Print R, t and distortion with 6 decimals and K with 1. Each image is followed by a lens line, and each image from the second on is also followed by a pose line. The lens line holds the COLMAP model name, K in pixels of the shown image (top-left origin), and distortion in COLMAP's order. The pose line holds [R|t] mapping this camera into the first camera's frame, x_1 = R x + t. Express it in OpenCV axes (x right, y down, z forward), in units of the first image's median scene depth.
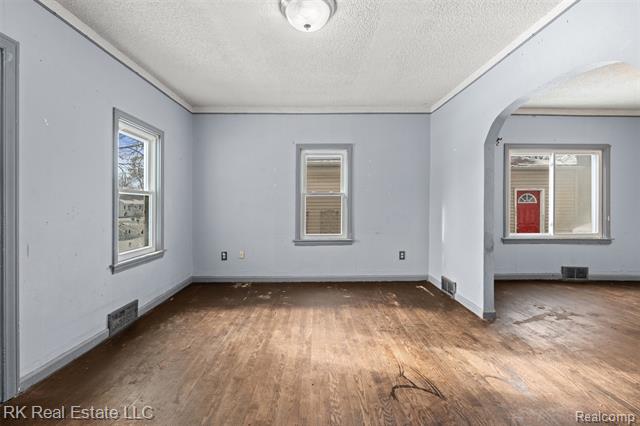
lens RADIAL K [[279.9, 0, 320.0], [0, 279.9, 213.0], [0, 0, 1]] dist [0.001075, -0.000119]
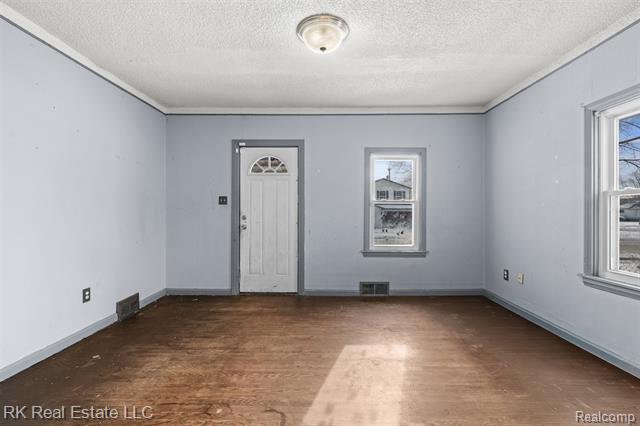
lens RADIAL K [[290.0, 0, 320.0], [0, 290.0, 213.0], [0, 0, 1]] dist [-0.011946, -0.000102]
pose [[-0.022820, 0.006695, -0.999717, 1.001983], [-0.032619, 0.999440, 0.007438, -0.028066], [0.999207, 0.032779, -0.022589, 0.947287]]
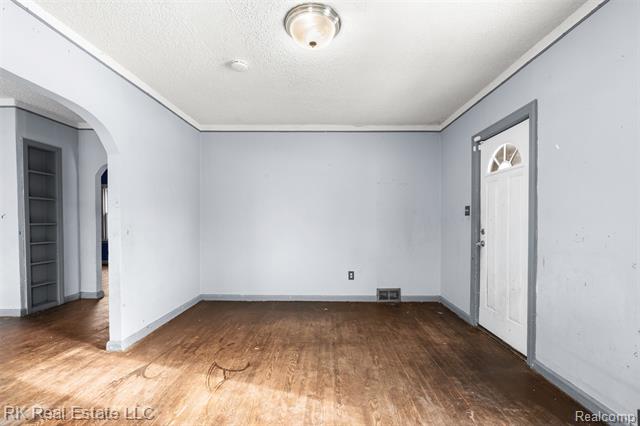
lens RADIAL K [[287.5, 0, 327.3], [0, 287.5, 225.5], [0, 0, 1]] dist [-0.002665, -0.000467]
pose [[-0.999785, -0.002674, 0.020580, -0.115868], [-0.001650, 0.998765, 0.049653, -0.070928], [-0.020688, 0.049609, -0.998554, 1.895132]]
